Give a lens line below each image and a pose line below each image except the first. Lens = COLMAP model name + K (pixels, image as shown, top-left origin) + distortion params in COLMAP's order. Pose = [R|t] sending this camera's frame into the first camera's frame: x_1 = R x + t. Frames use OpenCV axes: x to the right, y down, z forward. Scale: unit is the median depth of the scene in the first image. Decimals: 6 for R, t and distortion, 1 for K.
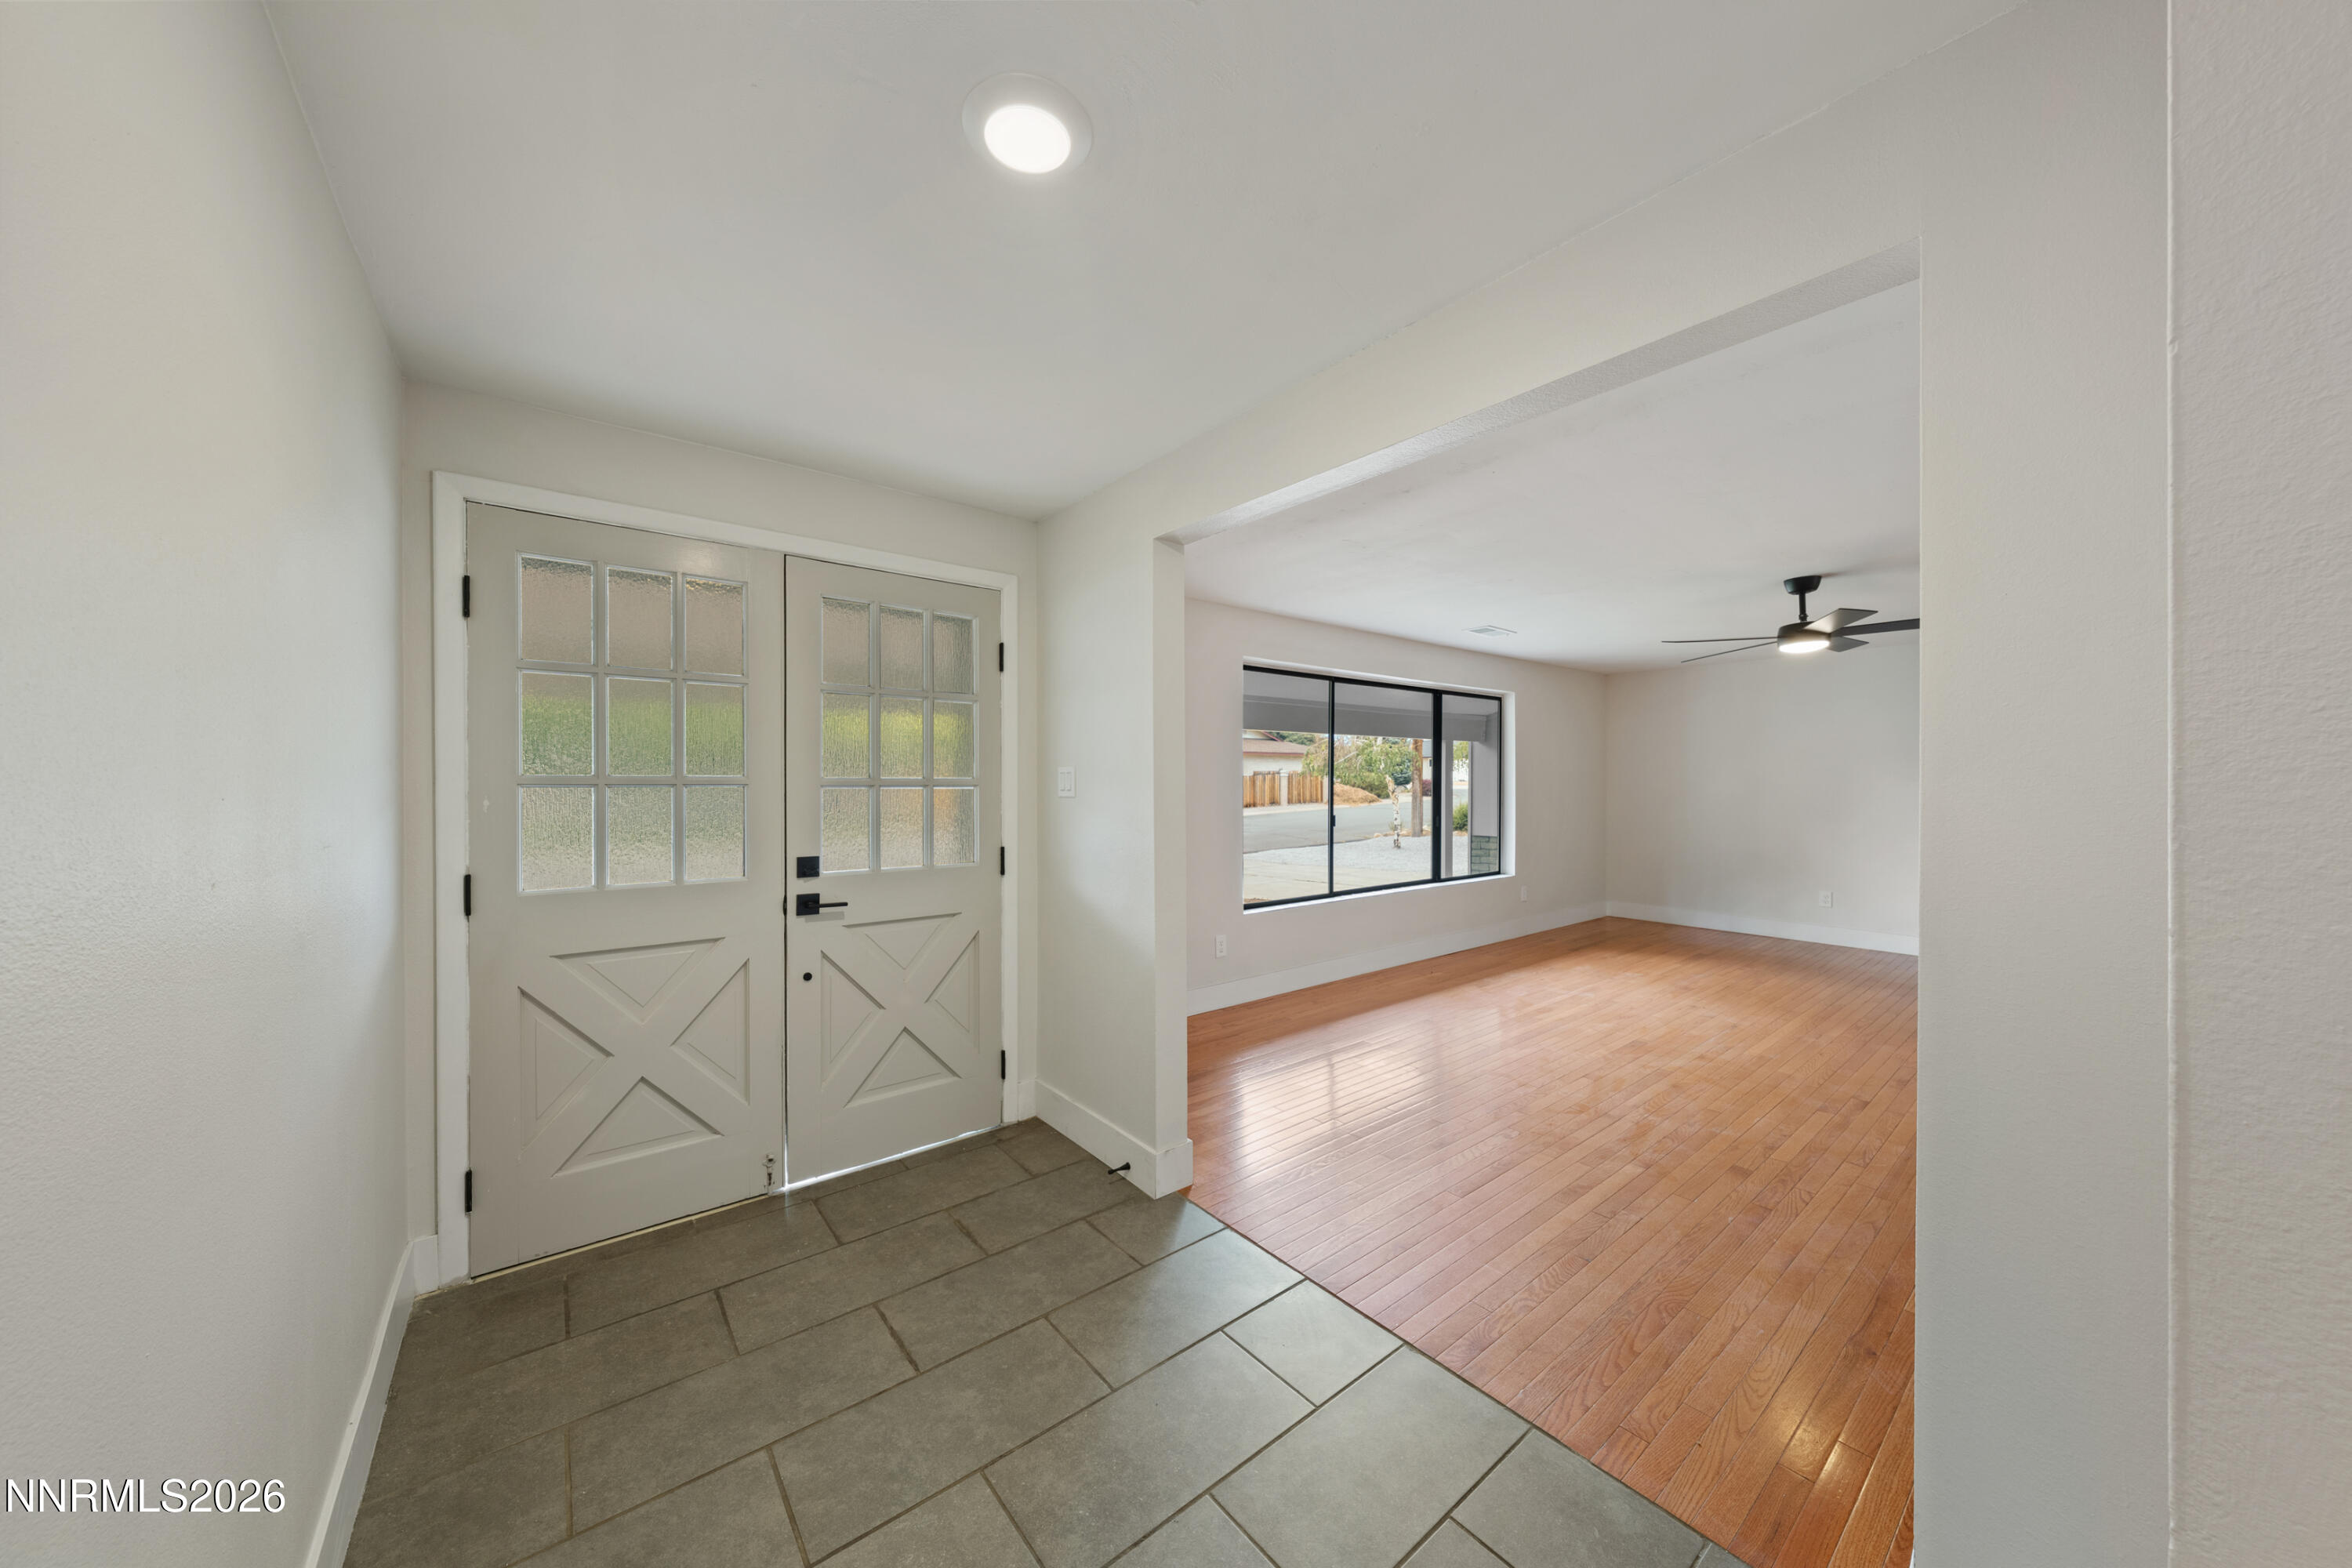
lens RADIAL K [[804.4, 0, 1173.2], [0, 804.4, 787.5], [0, 0, 1]] dist [0.000530, 0.000045]
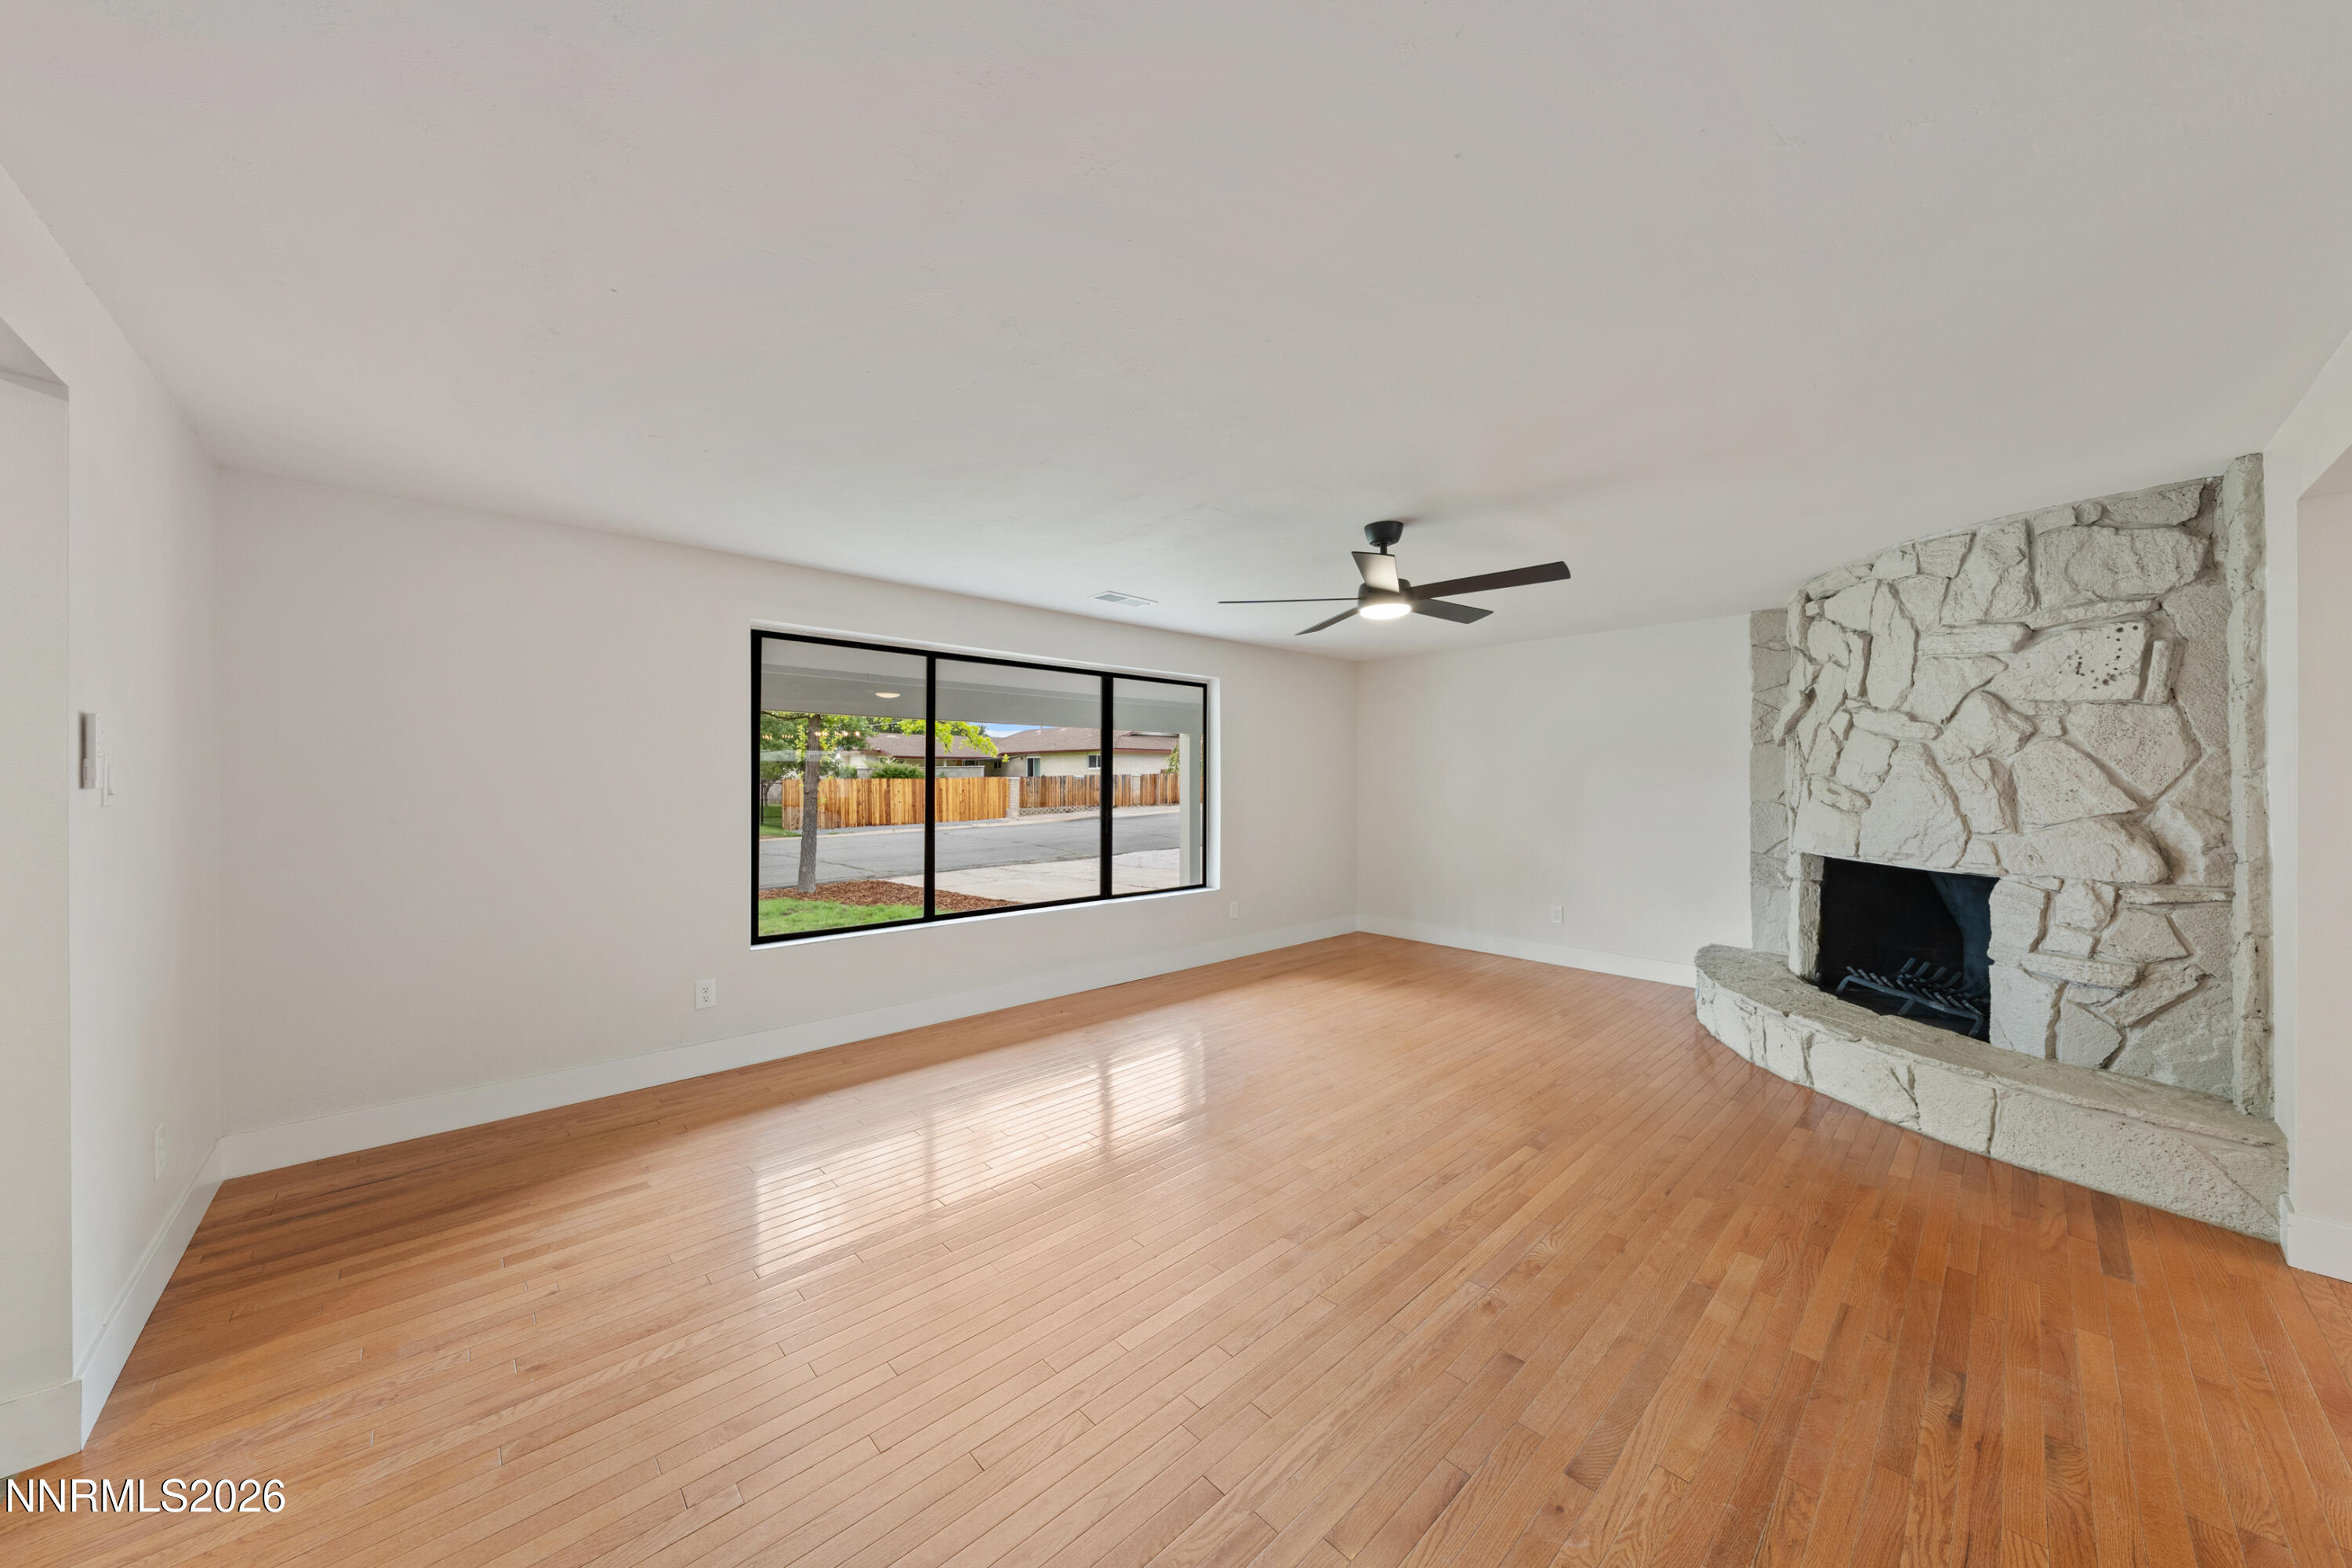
lens RADIAL K [[804.4, 0, 1172.9], [0, 804.4, 772.4], [0, 0, 1]] dist [0.000530, 0.000045]
pose [[0.997132, 0.002998, 0.075618, 0.332918], [-0.001546, 0.999813, -0.019262, 0.000462], [-0.075662, 0.019090, 0.996951, 0.146800]]
